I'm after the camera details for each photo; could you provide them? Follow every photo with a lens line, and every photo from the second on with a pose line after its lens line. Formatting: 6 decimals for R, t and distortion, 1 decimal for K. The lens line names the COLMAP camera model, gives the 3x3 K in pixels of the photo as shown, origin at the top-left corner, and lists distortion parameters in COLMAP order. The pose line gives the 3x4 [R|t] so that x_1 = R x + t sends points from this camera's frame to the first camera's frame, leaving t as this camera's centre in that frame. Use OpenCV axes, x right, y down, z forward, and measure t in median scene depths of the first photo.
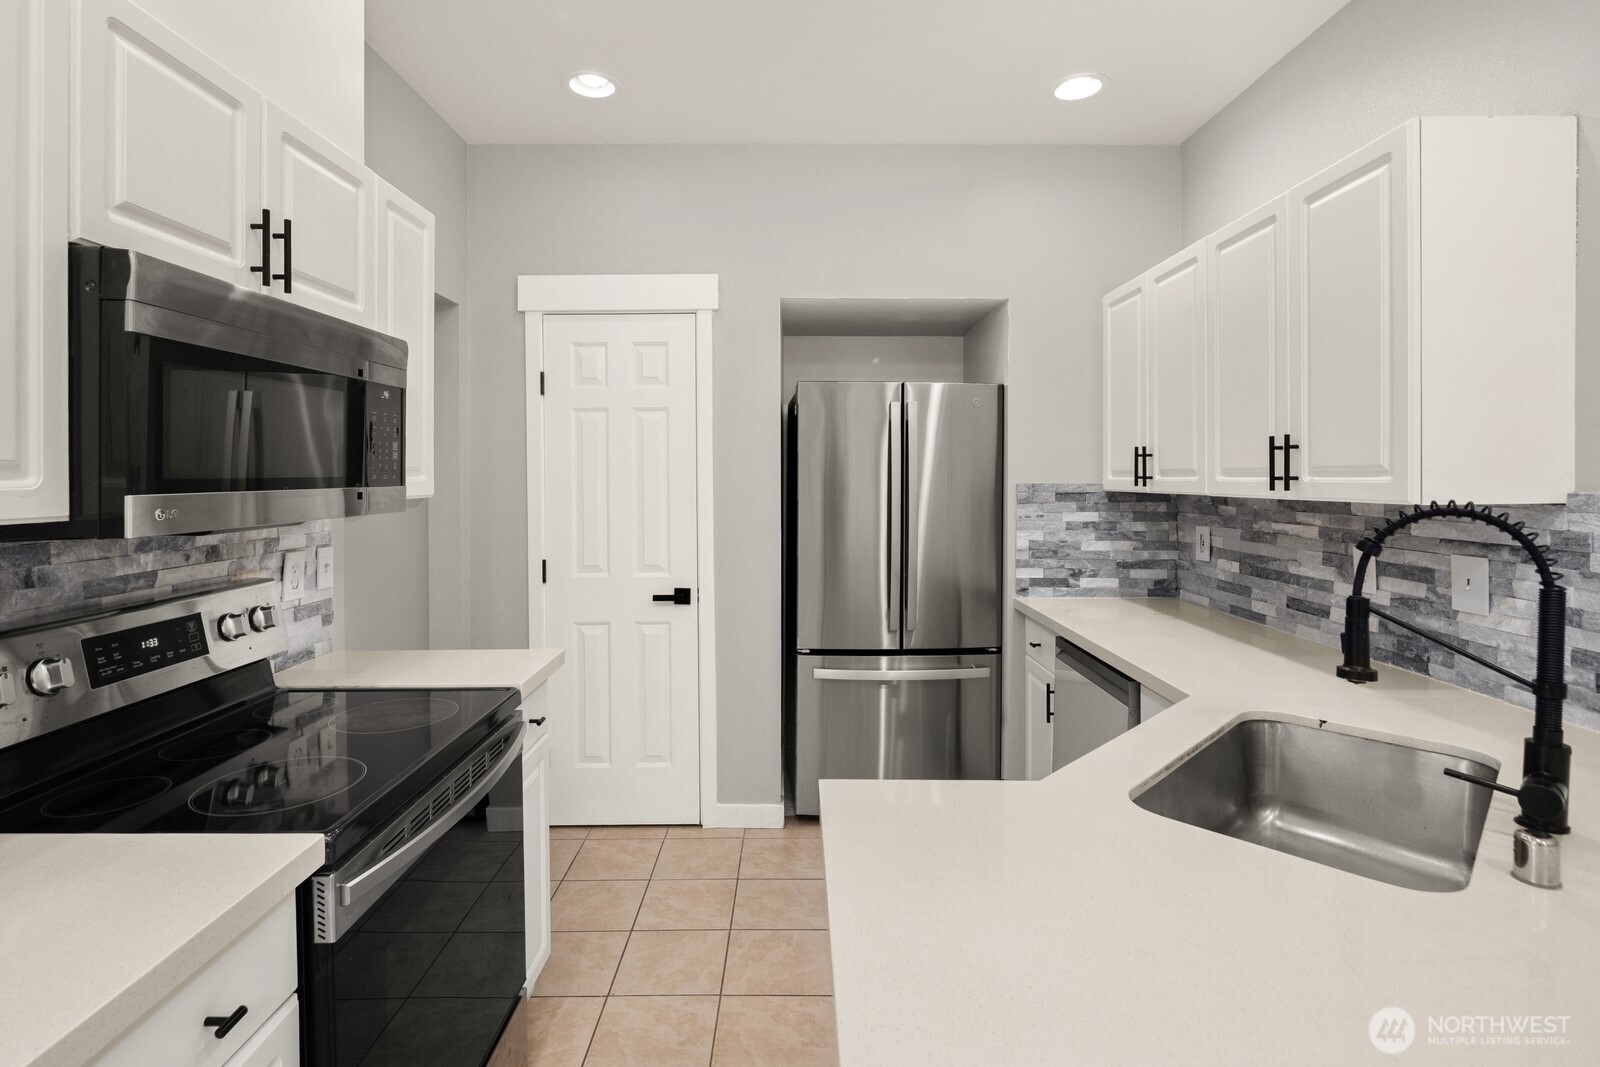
lens RADIAL K [[787.9, 0, 768.8], [0, 787.9, 482.3], [0, 0, 1]] dist [0.010346, -0.006239]
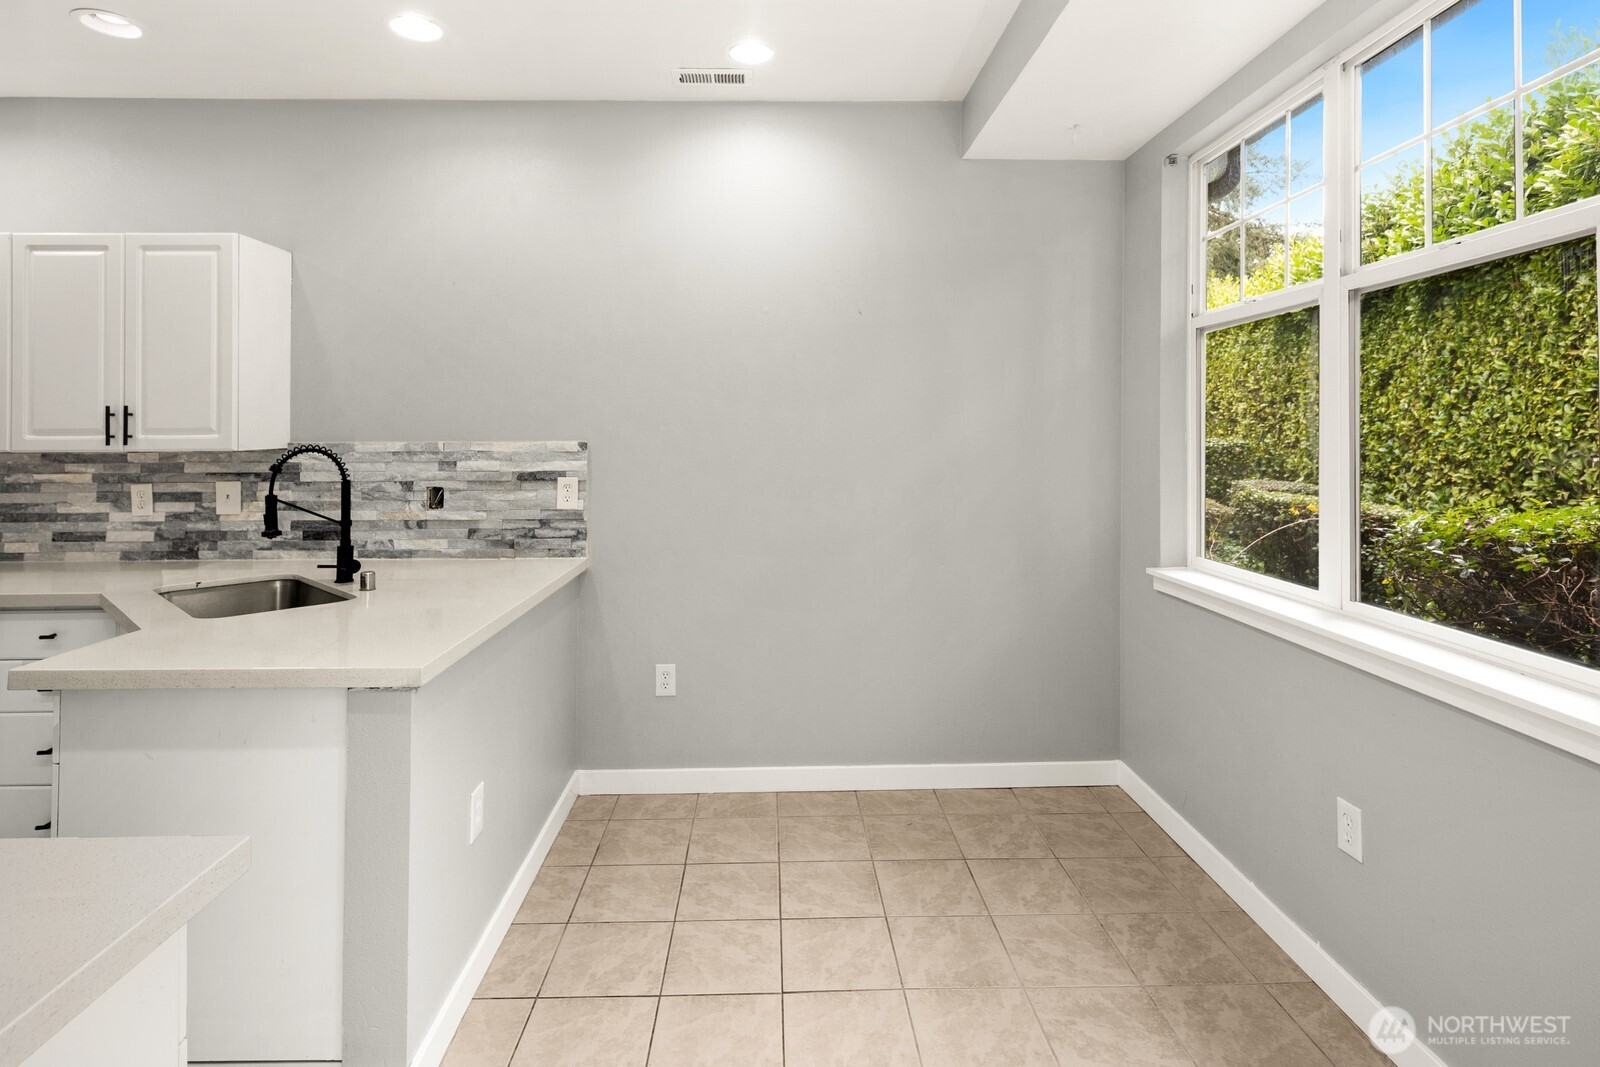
lens RADIAL K [[787.9, 0, 806.4], [0, 787.9, 418.9], [0, 0, 1]] dist [0.010346, -0.006239]
pose [[-0.062277, 0.021461, 0.997828, -0.808900], [0.013674, 0.999693, -0.020648, 0.009374], [-0.997965, 0.012359, -0.062551, -0.129364]]
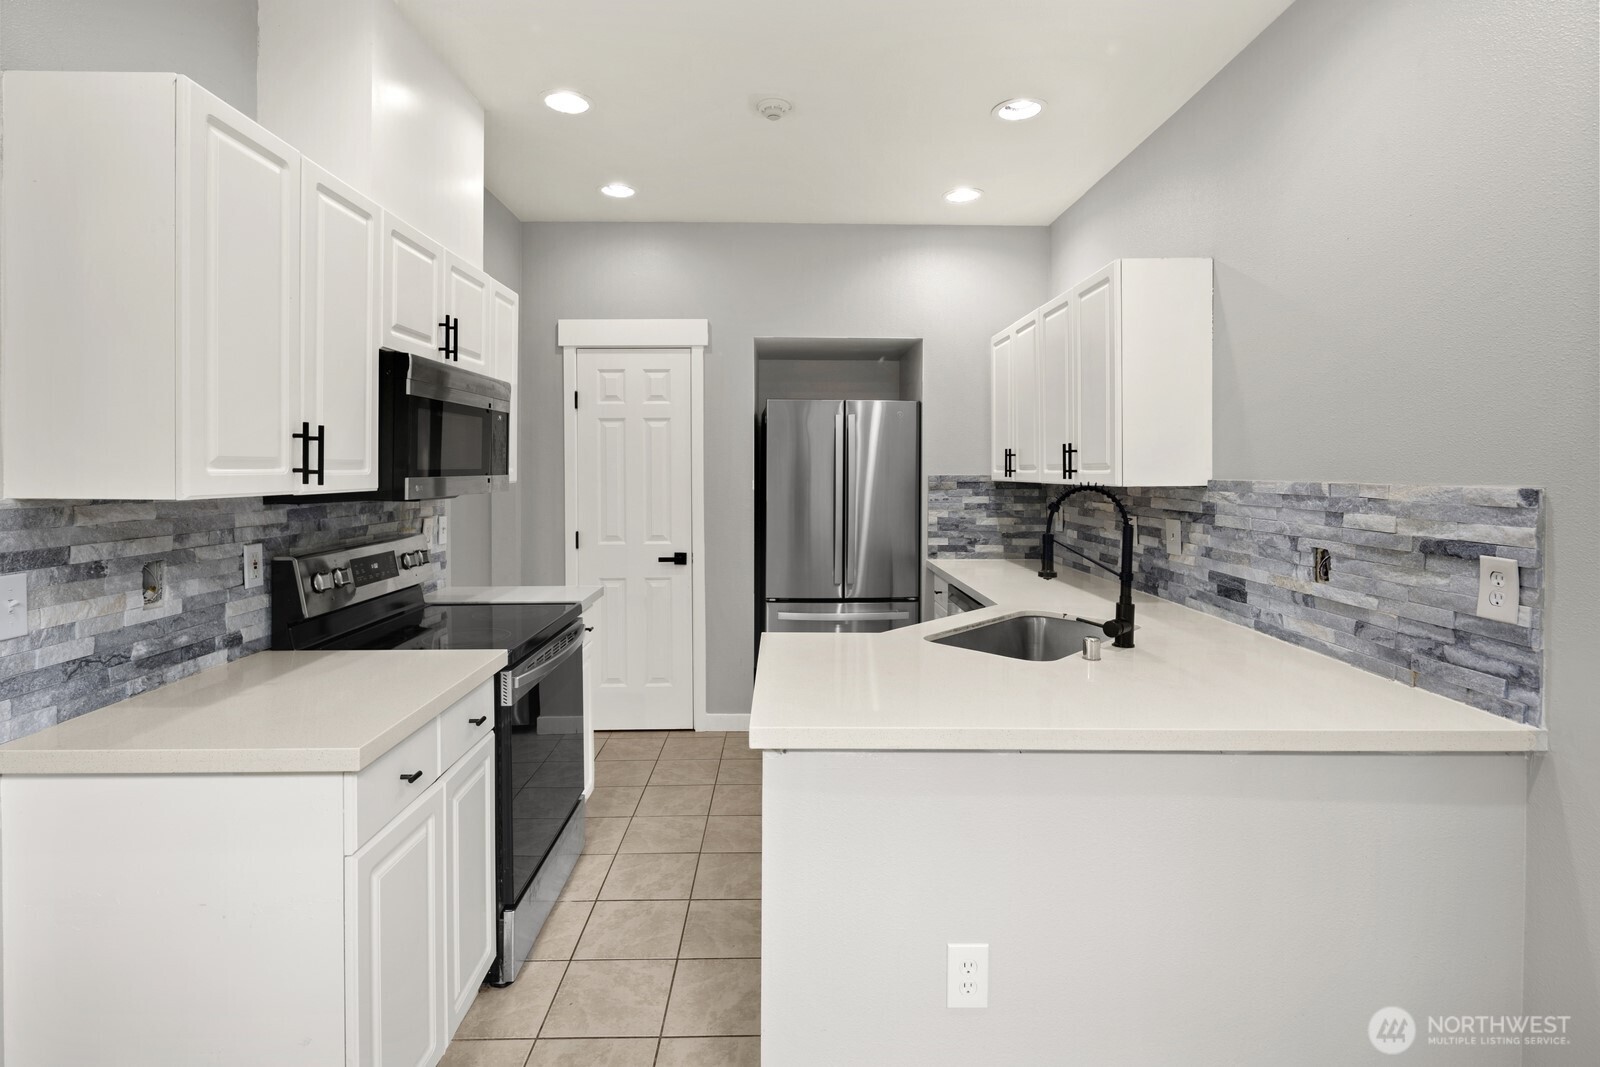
lens RADIAL K [[787.9, 0, 765.6], [0, 787.9, 471.1], [0, 0, 1]] dist [0.010346, -0.006239]
pose [[0.999943, 0.002005, 0.010486, 0.033127], [-0.001936, 0.999976, -0.006626, 0.006334], [-0.010499, 0.006606, 0.999923, -0.537286]]
